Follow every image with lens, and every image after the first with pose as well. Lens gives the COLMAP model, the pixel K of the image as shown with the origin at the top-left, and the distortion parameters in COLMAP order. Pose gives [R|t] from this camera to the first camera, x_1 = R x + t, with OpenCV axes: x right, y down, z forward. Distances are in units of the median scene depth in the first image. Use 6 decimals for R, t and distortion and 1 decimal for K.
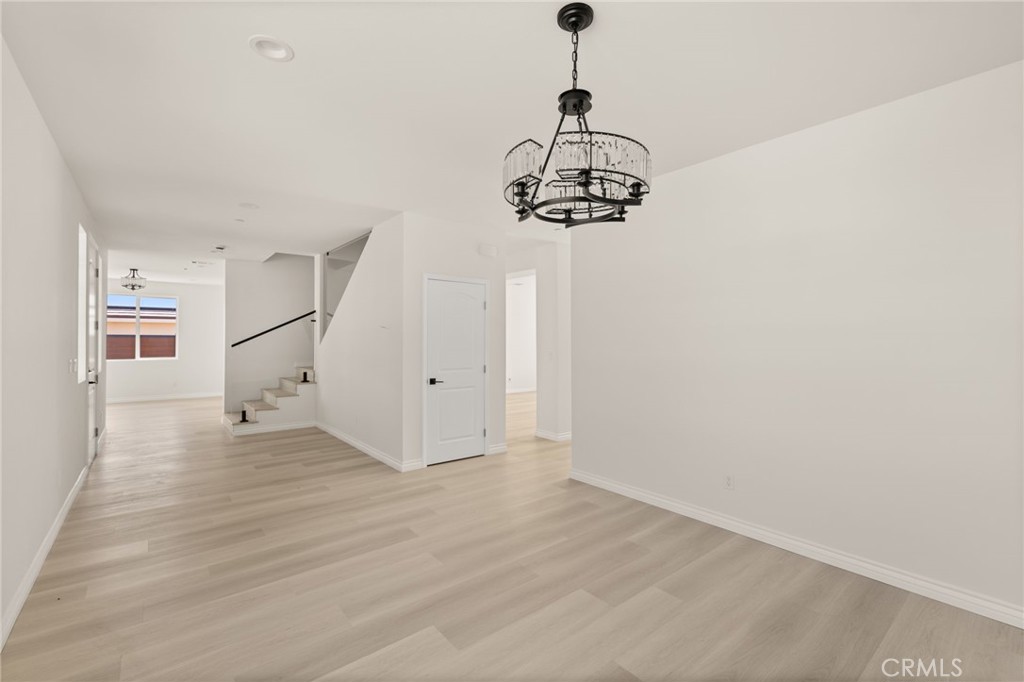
lens RADIAL K [[438.4, 0, 513.8], [0, 438.4, 343.1], [0, 0, 1]] dist [0.002554, 0.000511]
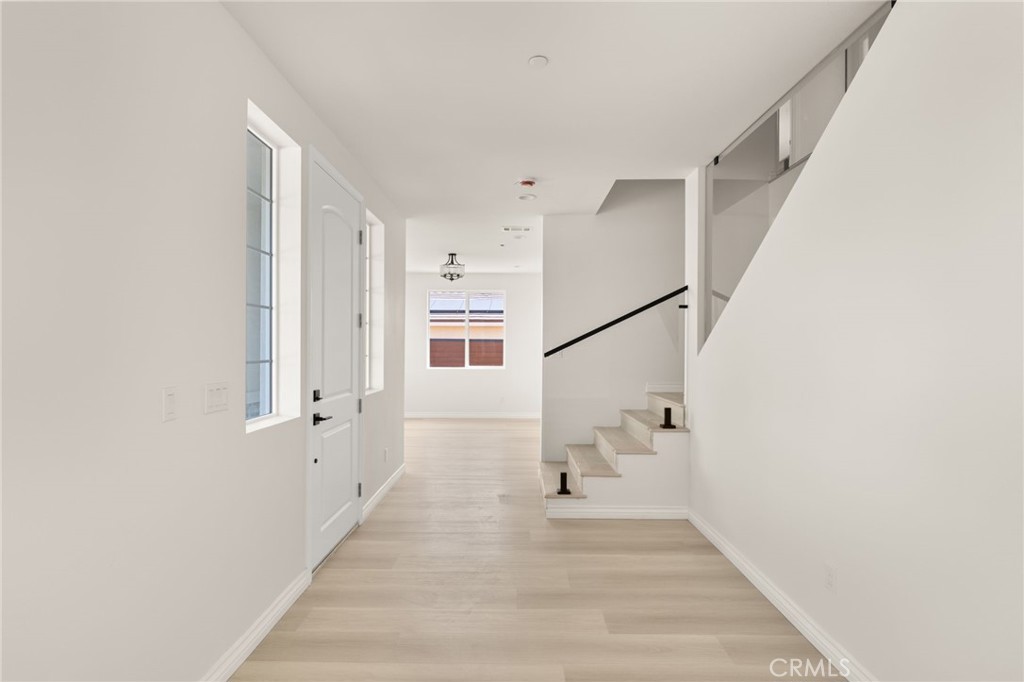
lens RADIAL K [[438.4, 0, 513.8], [0, 438.4, 343.1], [0, 0, 1]] dist [0.002554, 0.000511]
pose [[0.751423, -0.002211, -0.659817, -0.270271], [-0.006091, 0.999929, -0.010287, -0.002571], [0.659793, 0.011749, 0.751356, 0.491775]]
